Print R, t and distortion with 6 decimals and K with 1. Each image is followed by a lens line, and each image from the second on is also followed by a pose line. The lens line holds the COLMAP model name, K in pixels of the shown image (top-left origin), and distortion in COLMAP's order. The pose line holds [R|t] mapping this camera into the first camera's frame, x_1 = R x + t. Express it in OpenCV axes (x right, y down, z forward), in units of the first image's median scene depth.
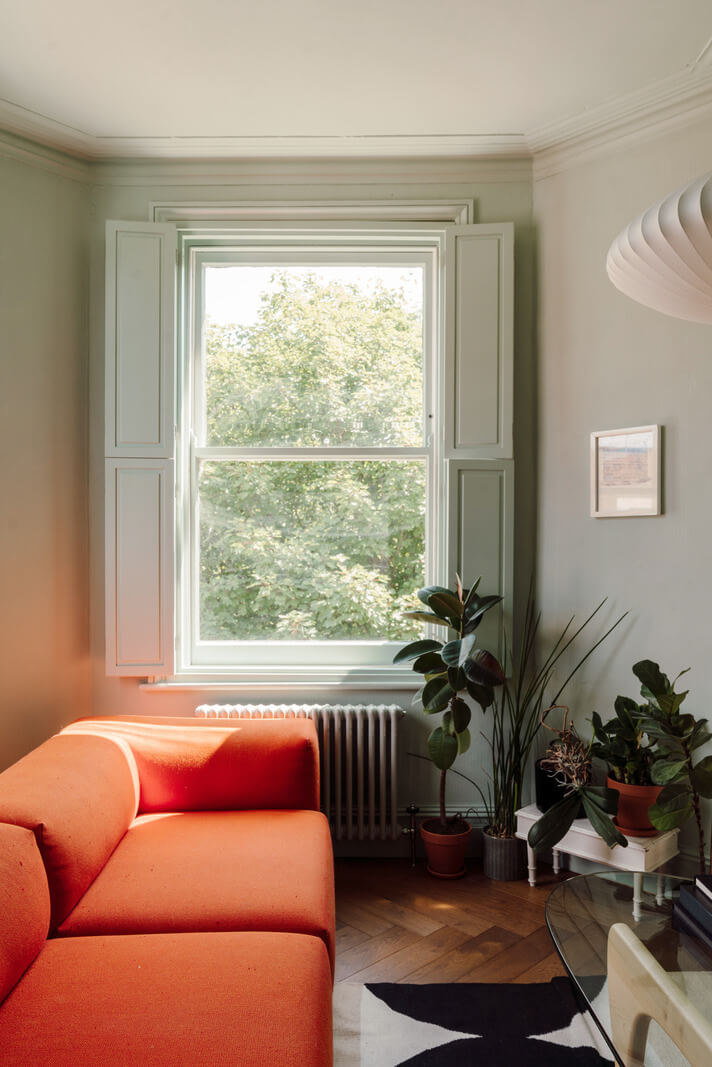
lens RADIAL K [[823.1, 0, 351.5], [0, 823.1, 562.3], [0, 0, 1]] dist [-0.005777, 0.016874]
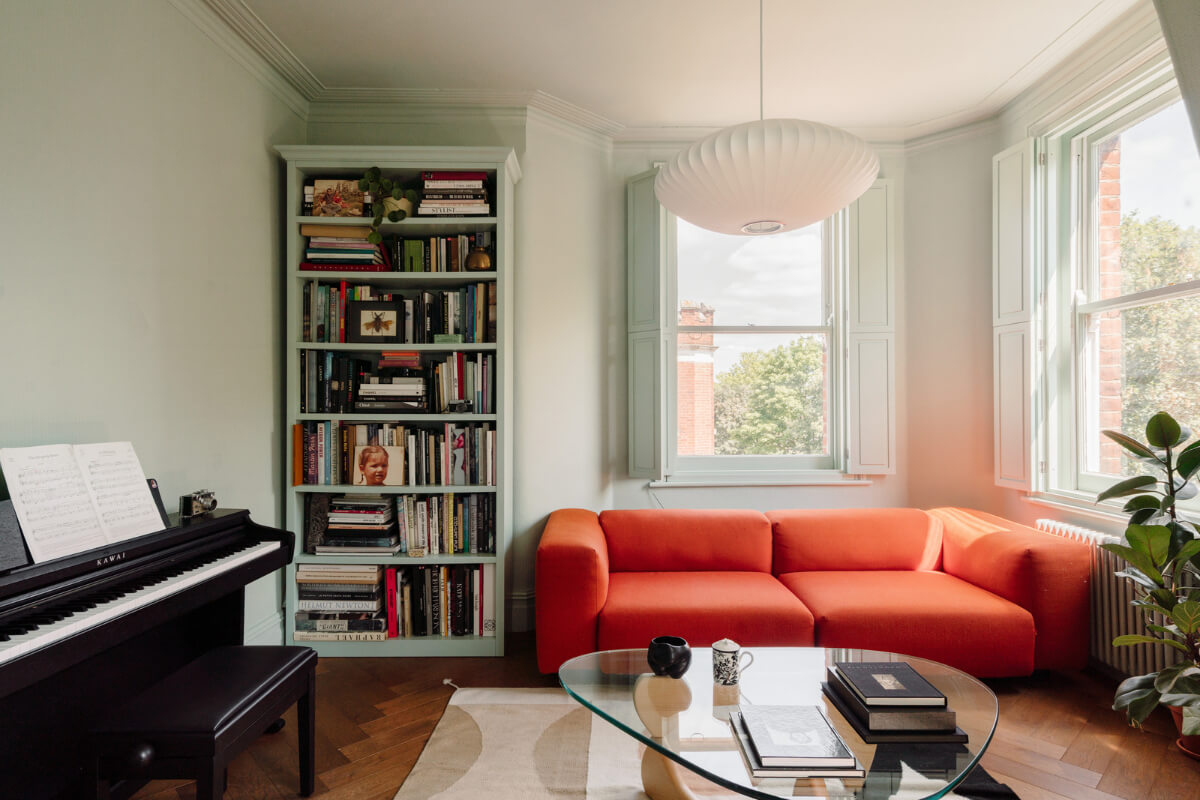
lens RADIAL K [[660.4, 0, 605.8], [0, 660.4, 401.6], [0, 0, 1]] dist [0.000436, -0.000273]
pose [[0.021652, -0.010383, -0.999712, 0.796534], [-0.004007, 0.999937, -0.010472, 0.012624], [0.999758, 0.004232, 0.021610, 0.324261]]
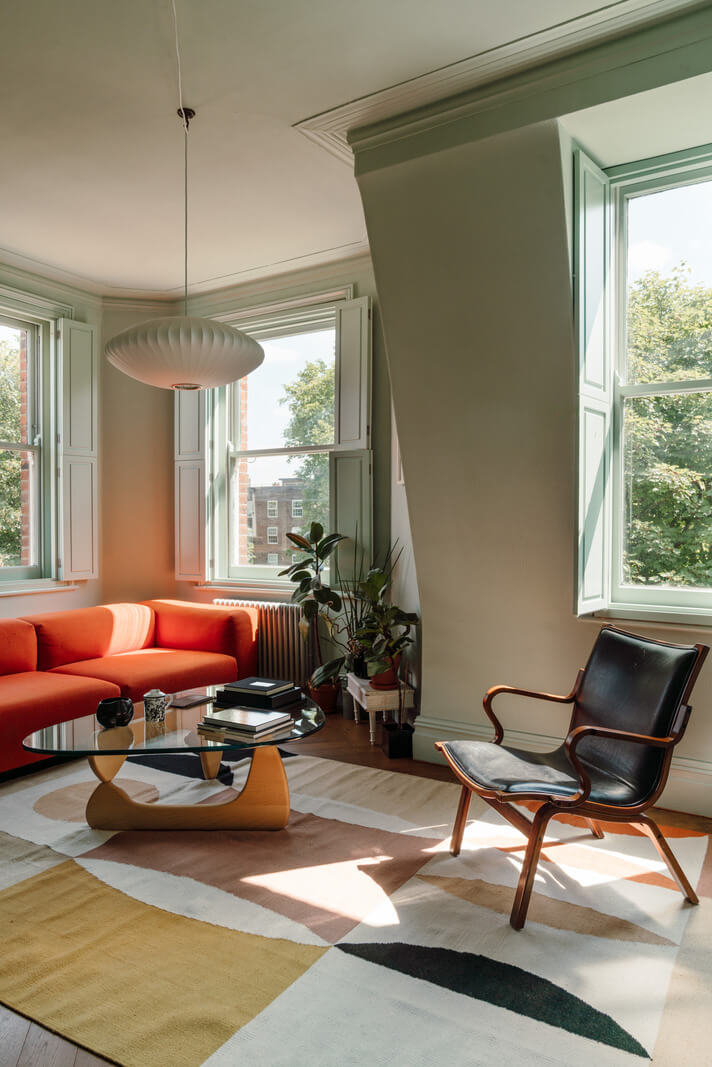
lens RADIAL K [[698.7, 0, 349.8], [0, 698.7, 532.9], [0, 0, 1]] dist [-0.029237, 0.017695]
pose [[0.858721, 0.003058, -0.512434, 0.836743], [-0.000671, 0.999988, 0.004844, 0.025610], [0.512443, -0.003816, 0.858713, -0.139171]]
